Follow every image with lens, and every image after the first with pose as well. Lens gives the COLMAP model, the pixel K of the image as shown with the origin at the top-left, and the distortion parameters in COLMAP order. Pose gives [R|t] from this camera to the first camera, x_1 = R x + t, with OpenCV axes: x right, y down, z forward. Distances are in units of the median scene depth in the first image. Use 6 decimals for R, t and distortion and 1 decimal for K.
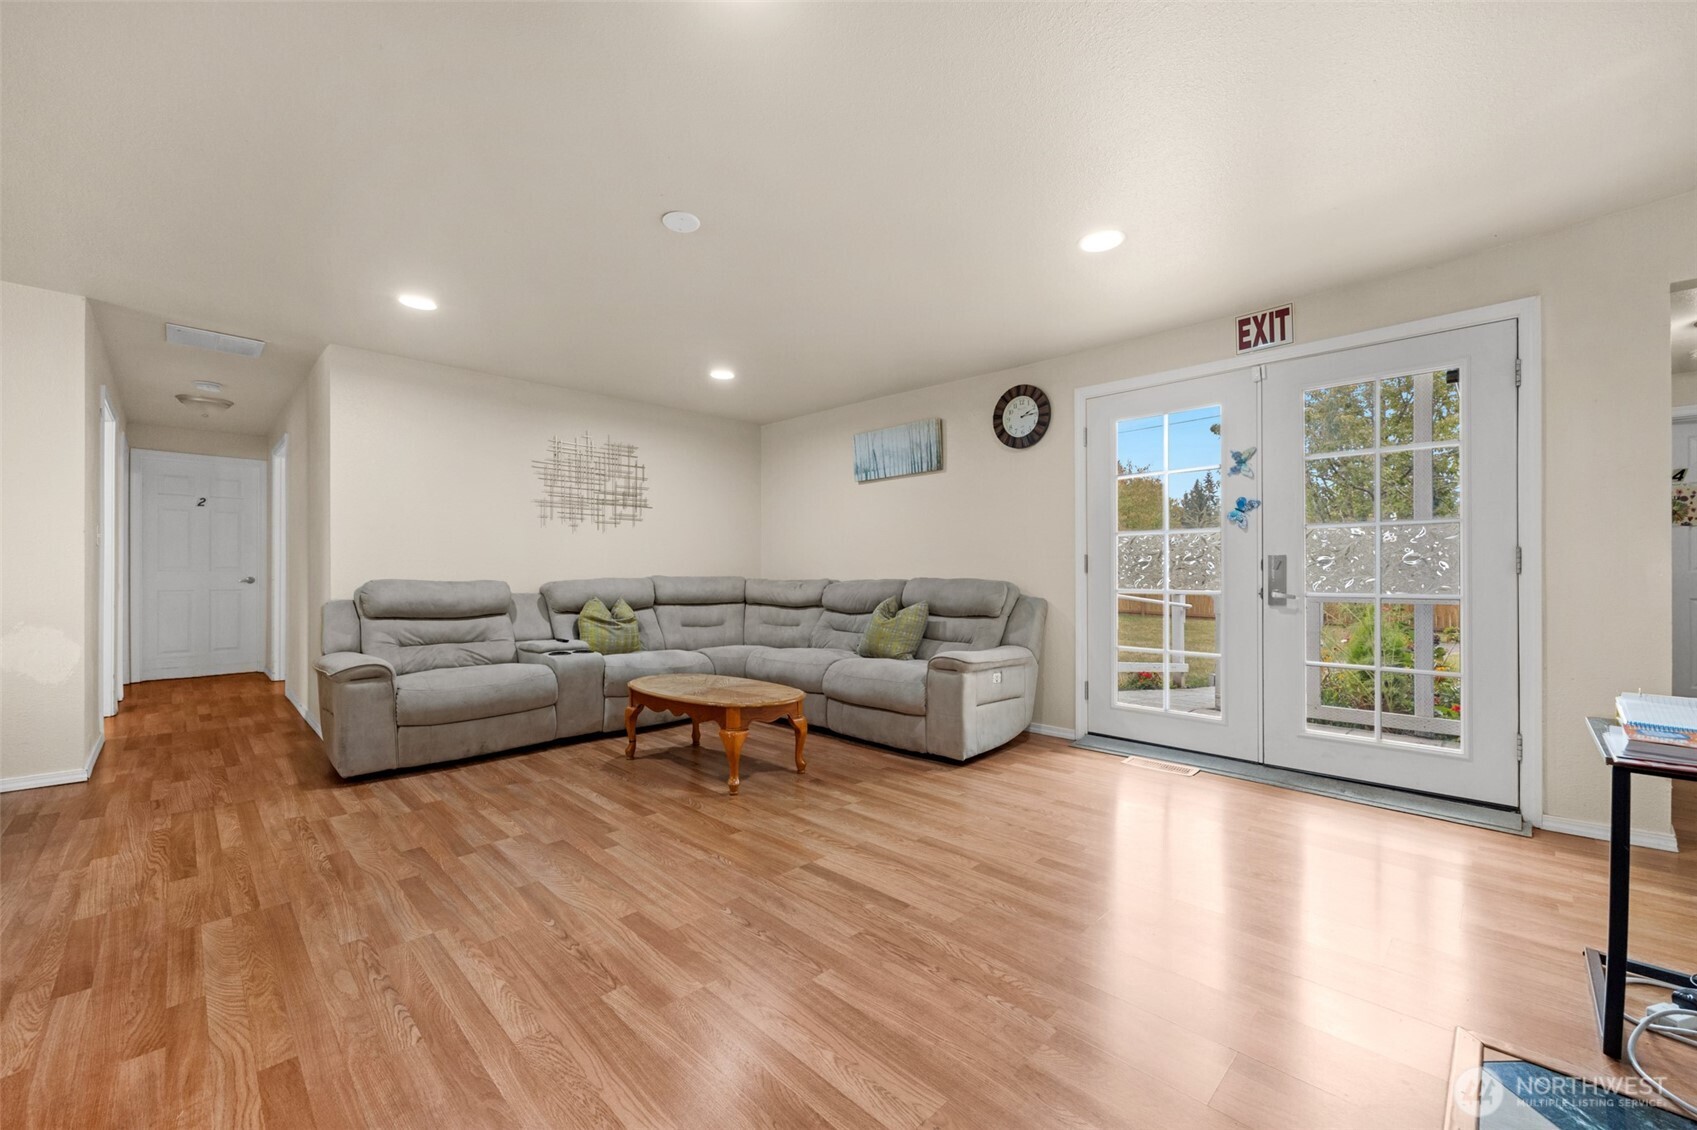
lens RADIAL K [[661.3, 0, 846.5], [0, 661.3, 573.1], [0, 0, 1]] dist [-0.001720, -0.000586]
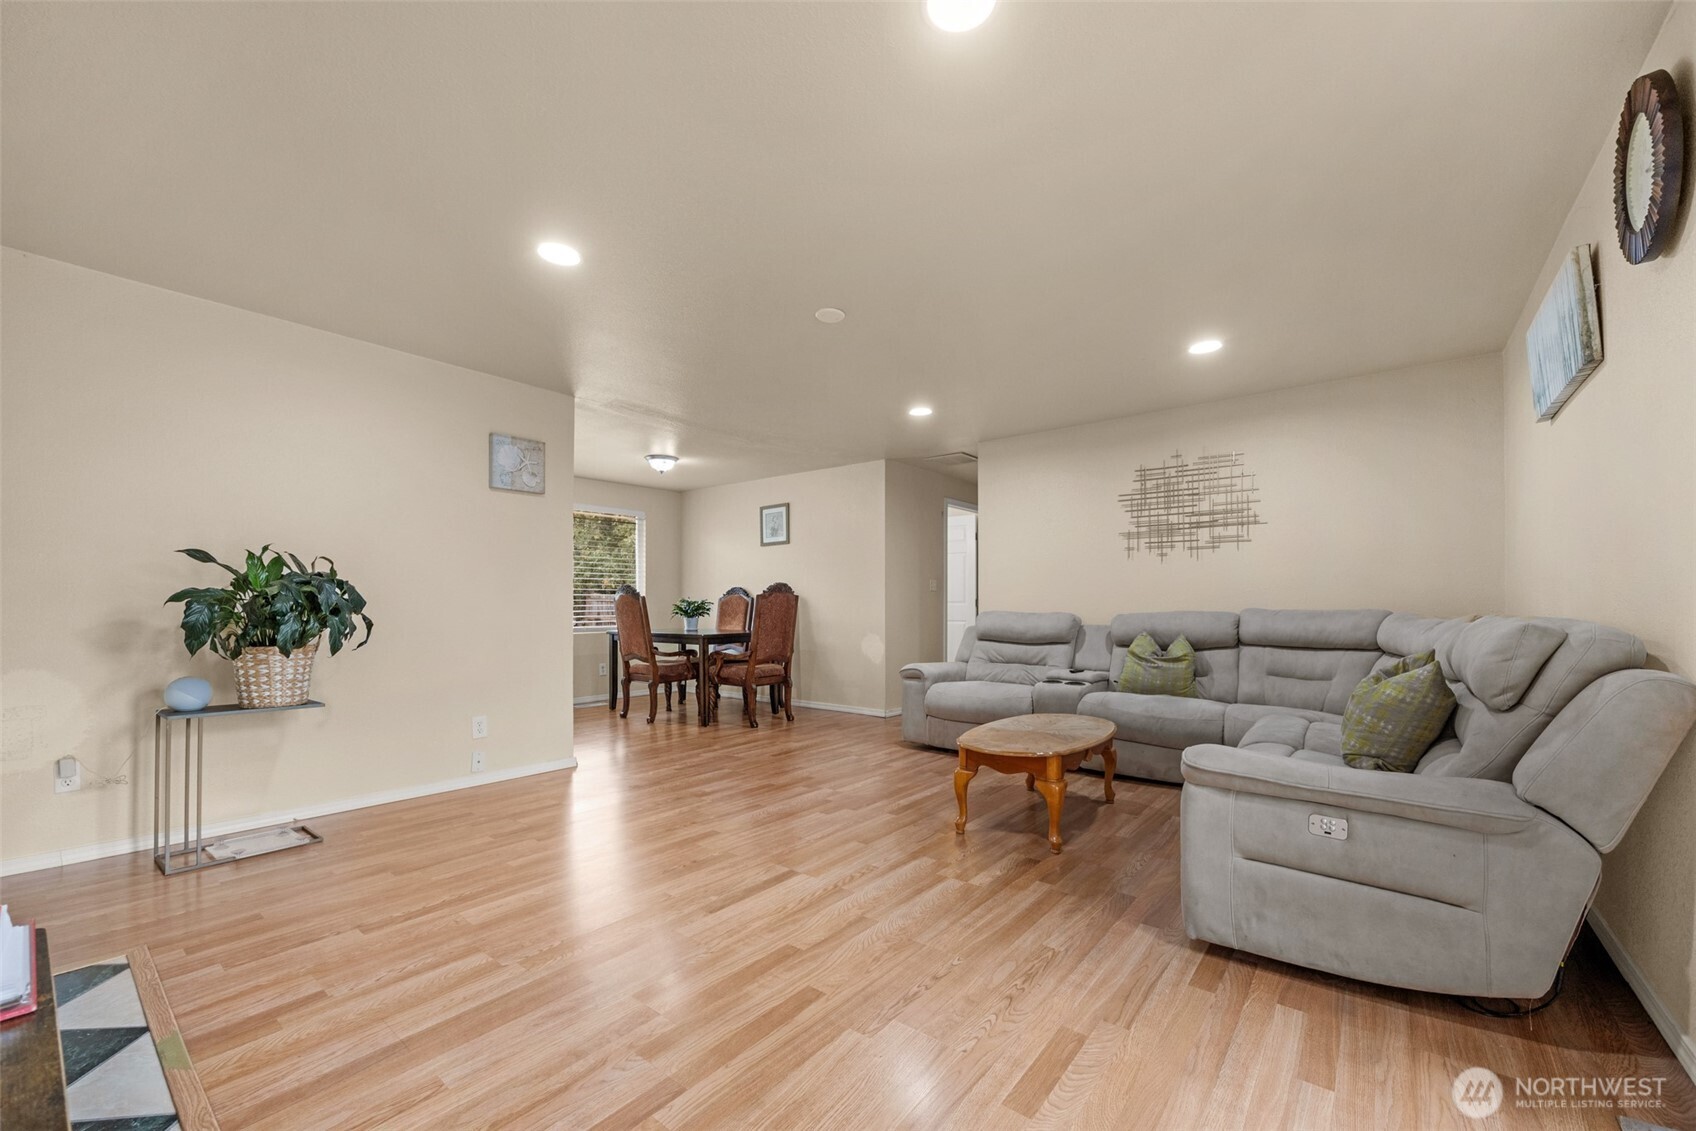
lens RADIAL K [[681.3, 0, 845.7], [0, 681.3, 606.7], [0, 0, 1]] dist [-0.000160, -0.000013]
pose [[0.109687, 0.001682, -0.993965, 0.729085], [0.001024, 0.999998, 0.001805, -0.000976], [0.993966, -0.001215, 0.109685, 0.651592]]
